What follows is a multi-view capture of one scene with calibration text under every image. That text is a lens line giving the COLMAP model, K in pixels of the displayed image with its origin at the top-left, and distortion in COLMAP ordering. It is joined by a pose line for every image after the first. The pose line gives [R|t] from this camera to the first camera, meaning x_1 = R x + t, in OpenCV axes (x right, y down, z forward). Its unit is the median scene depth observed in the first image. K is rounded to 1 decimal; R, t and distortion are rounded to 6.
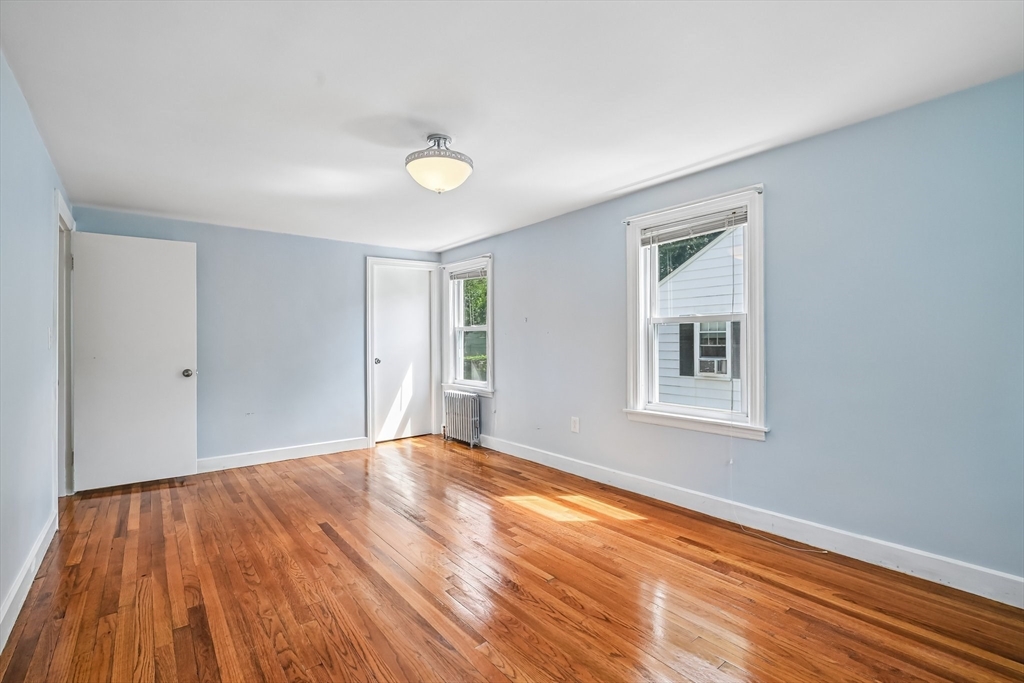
lens RADIAL K [[471.7, 0, 512.0], [0, 471.7, 341.5], [0, 0, 1]] dist [-0.000724, -0.000456]
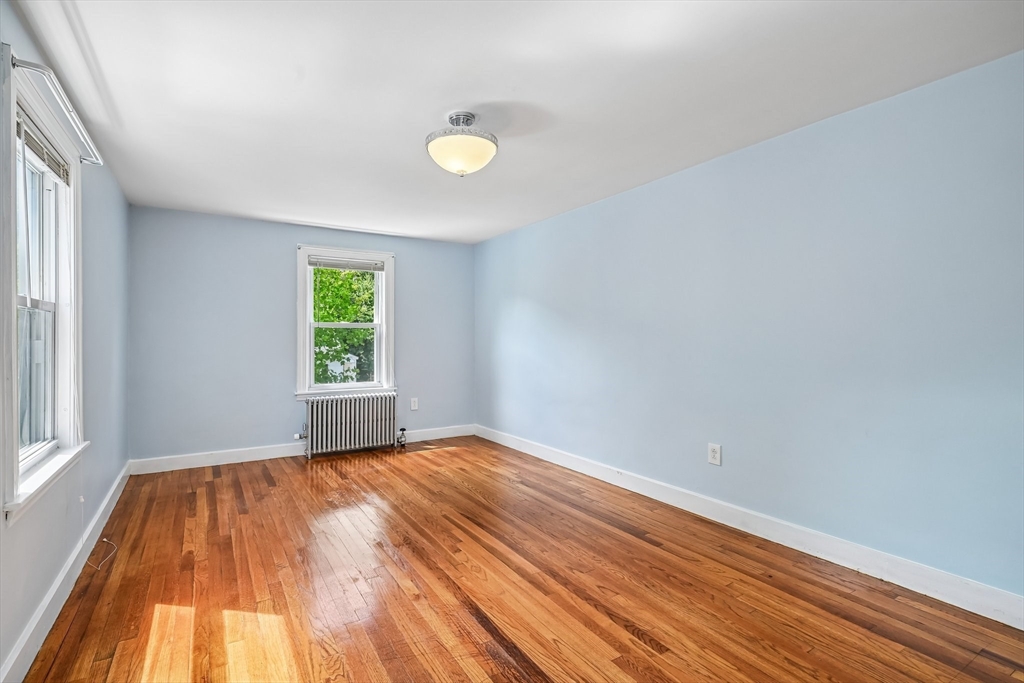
lens RADIAL K [[471.7, 0, 512.0], [0, 471.7, 341.5], [0, 0, 1]] dist [-0.000724, -0.000456]
pose [[-0.996800, 0.008924, 0.079436, -0.290255], [0.009682, 0.999911, 0.009167, 0.000975], [-0.079348, 0.009906, -0.996798, 1.733108]]
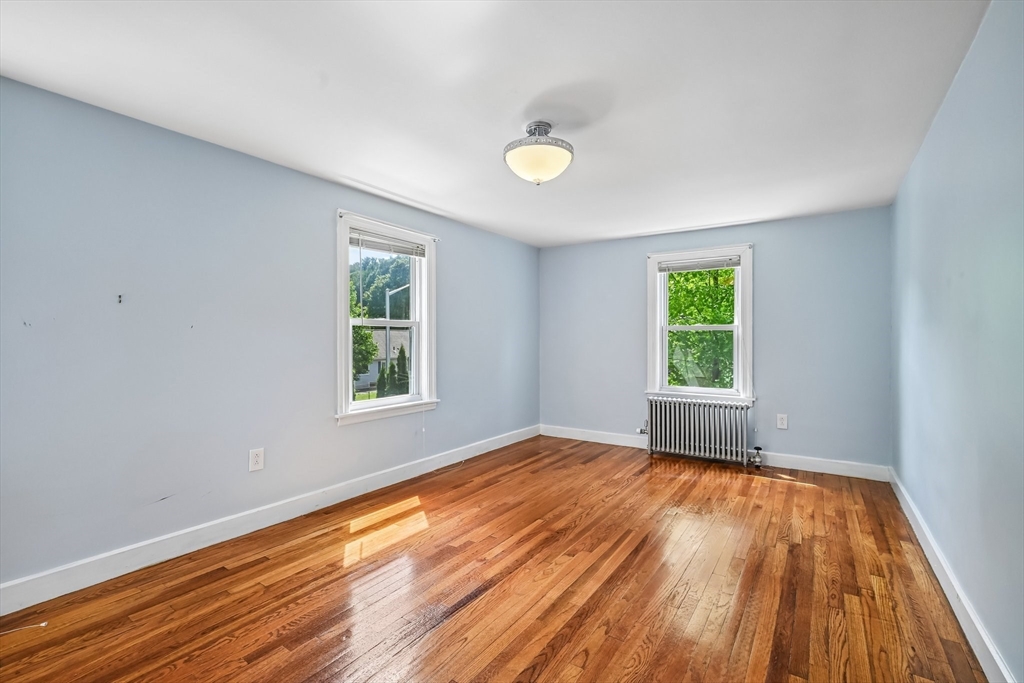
lens RADIAL K [[479.6, 0, 507.6], [0, 479.6, 343.0], [0, 0, 1]] dist [0.000842, 0.000298]
pose [[-0.322162, 0.003486, 0.946678, -0.949273], [0.003703, 0.999990, -0.002423, 0.007654], [-0.946677, 0.002725, -0.322172, 1.243637]]
